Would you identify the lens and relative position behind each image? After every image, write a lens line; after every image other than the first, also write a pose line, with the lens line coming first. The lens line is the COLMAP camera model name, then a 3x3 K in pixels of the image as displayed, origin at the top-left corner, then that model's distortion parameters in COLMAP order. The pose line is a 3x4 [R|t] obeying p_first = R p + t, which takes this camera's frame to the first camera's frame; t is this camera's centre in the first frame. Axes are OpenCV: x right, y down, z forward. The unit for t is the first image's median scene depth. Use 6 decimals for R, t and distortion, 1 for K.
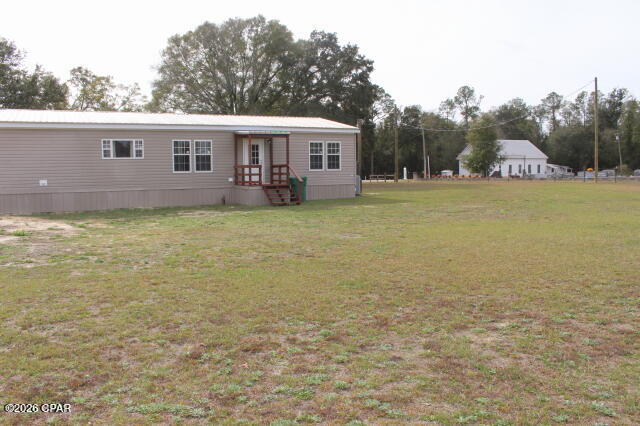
lens RADIAL K [[529.6, 0, 314.5], [0, 529.6, 216.2], [0, 0, 1]] dist [-0.154634, 0.127575]
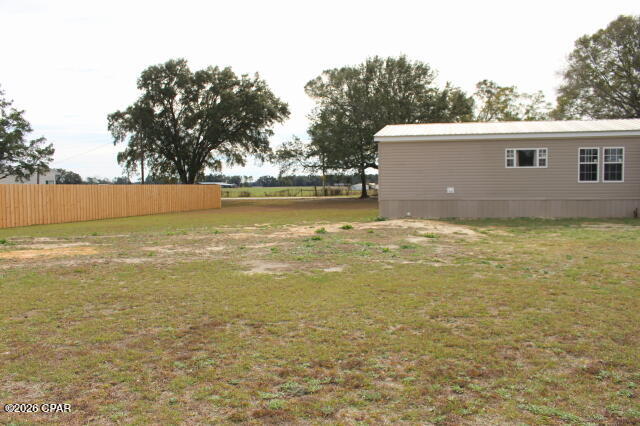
lens RADIAL K [[529.6, 0, 318.0], [0, 529.6, 217.9], [0, 0, 1]] dist [-0.154634, 0.127575]
pose [[0.744920, 0.043230, -0.665752, 0.001271], [-0.052527, 0.998601, 0.006071, 0.000863], [0.665083, 0.030447, 0.746149, -0.009194]]
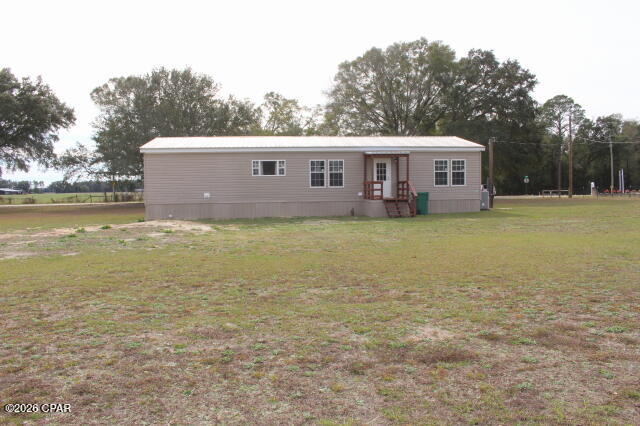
lens RADIAL K [[529.6, 0, 315.9], [0, 529.6, 214.2], [0, 0, 1]] dist [-0.154634, 0.127575]
pose [[0.934156, 0.017299, -0.356446, 0.157830], [-0.028201, 0.999279, -0.025412, 0.006198], [0.355749, 0.033791, 0.933970, -0.100507]]
